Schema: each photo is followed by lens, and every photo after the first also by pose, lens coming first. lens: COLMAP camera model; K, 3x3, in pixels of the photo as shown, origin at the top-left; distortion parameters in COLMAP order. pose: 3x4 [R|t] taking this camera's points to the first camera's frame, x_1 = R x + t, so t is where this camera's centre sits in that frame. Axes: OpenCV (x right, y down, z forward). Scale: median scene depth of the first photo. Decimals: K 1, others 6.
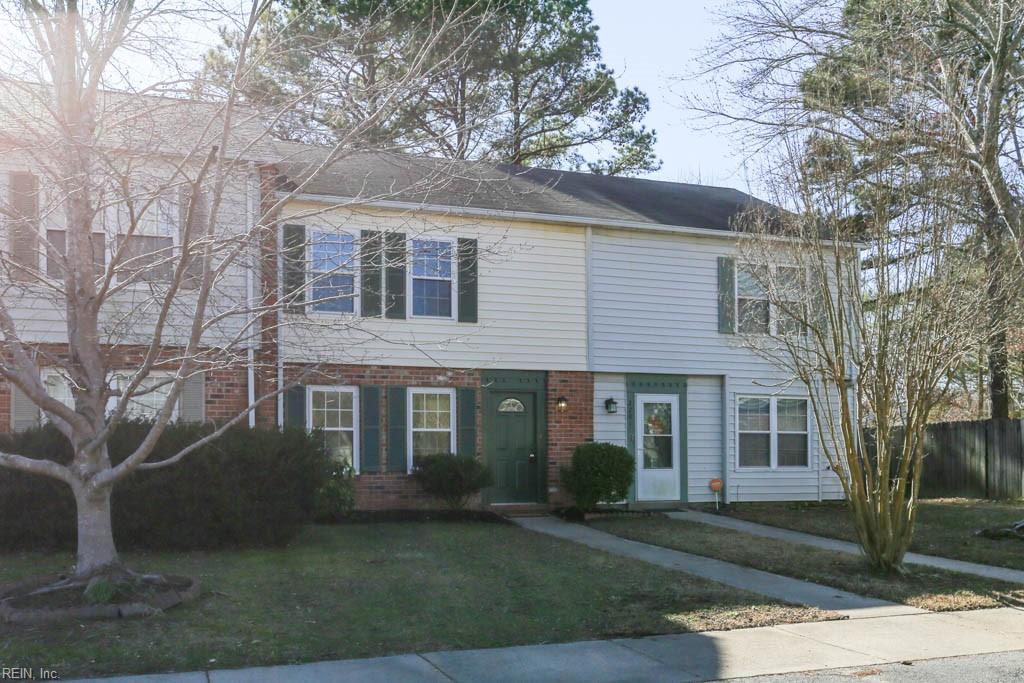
lens RADIAL K [[757.1, 0, 511.5], [0, 757.1, 348.9], [0, 0, 1]] dist [-0.007242, 0.005746]
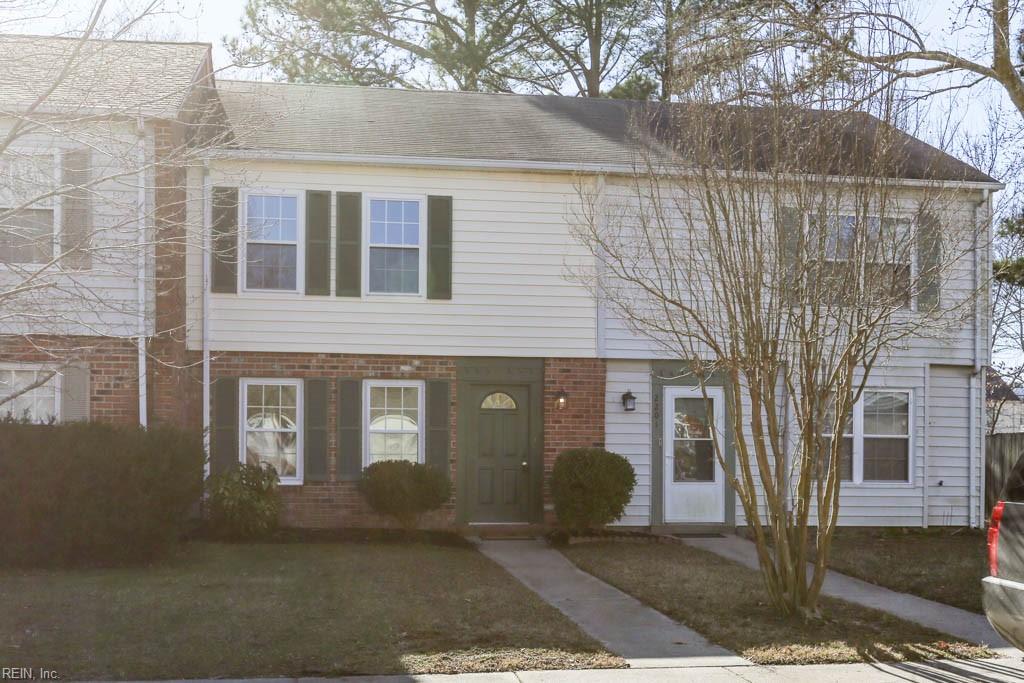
lens RADIAL K [[967.9, 0, 512.2], [0, 967.9, 337.3], [0, 0, 1]] dist [-0.009732, 0.000000]
pose [[0.988202, -0.011414, -0.152733, 0.184005], [0.013032, 0.999869, 0.009599, -0.003202], [0.152603, -0.011476, 0.988221, -0.014354]]
